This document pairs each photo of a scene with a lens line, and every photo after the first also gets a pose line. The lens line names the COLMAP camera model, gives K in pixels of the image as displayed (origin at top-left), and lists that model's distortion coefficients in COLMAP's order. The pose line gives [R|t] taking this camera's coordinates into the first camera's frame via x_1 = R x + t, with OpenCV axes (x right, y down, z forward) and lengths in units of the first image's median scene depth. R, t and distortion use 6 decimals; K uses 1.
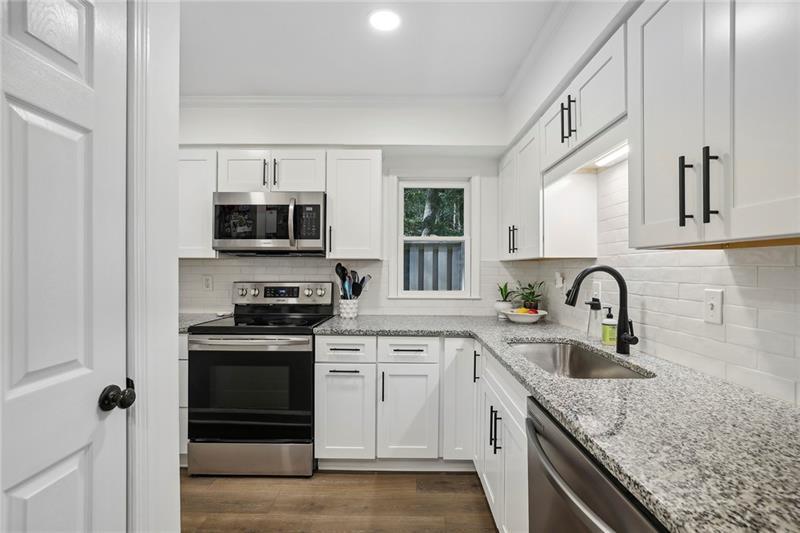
lens RADIAL K [[357.8, 0, 403.4], [0, 357.8, 270.1], [0, 0, 1]] dist [-0.045121, 0.022588]
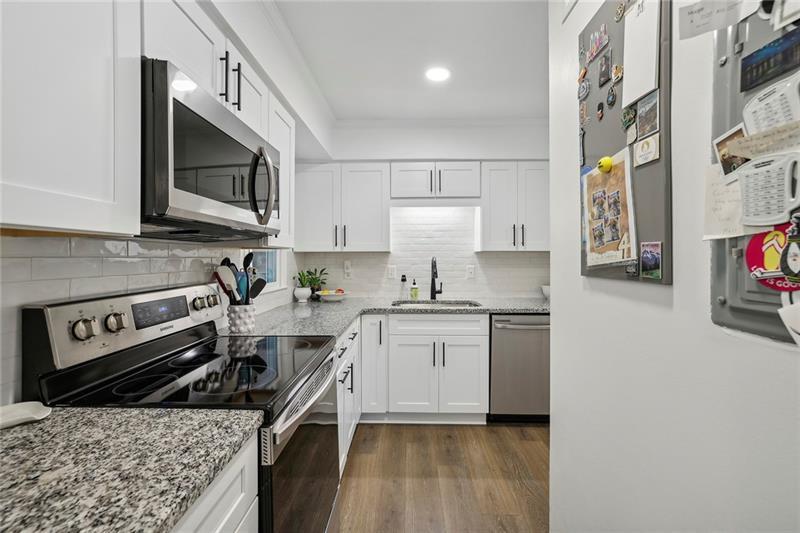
lens RADIAL K [[346.9, 0, 398.6], [0, 346.9, 254.0], [0, 0, 1]] dist [-0.000296, 0.019495]
pose [[0.018449, 0.003922, 0.999822, -1.029700], [0.003209, 0.999987, -0.003982, -0.016846], [-0.999825, 0.003281, 0.018436, 0.845921]]
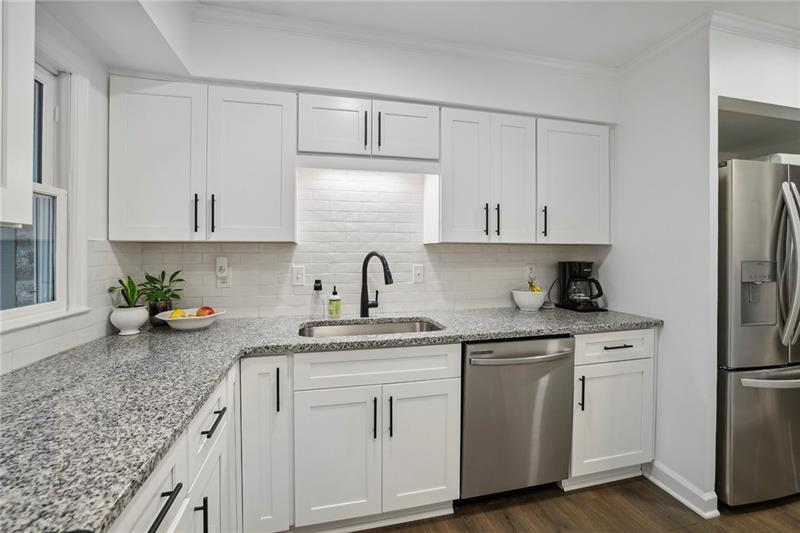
lens RADIAL K [[352.6, 0, 397.5], [0, 352.6, 253.0], [0, 0, 1]] dist [-0.050220, 0.015050]
pose [[-0.238594, -0.006083, 0.971100, -0.512028], [0.000183, 0.999980, 0.006309, -0.011342], [-0.971119, 0.001683, -0.238588, 0.869537]]
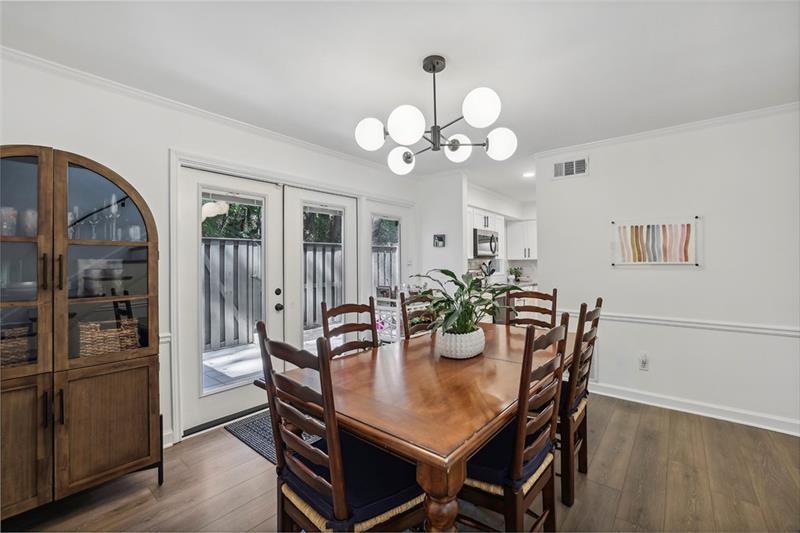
lens RADIAL K [[346.7, 0, 398.3], [0, 346.7, 259.1], [0, 0, 1]] dist [-0.039901, 0.019798]
pose [[0.628084, 0.001544, 0.778144, -2.852393], [0.006789, 0.999949, -0.007463, -0.022660], [-0.778116, 0.009970, 0.628041, 0.040250]]
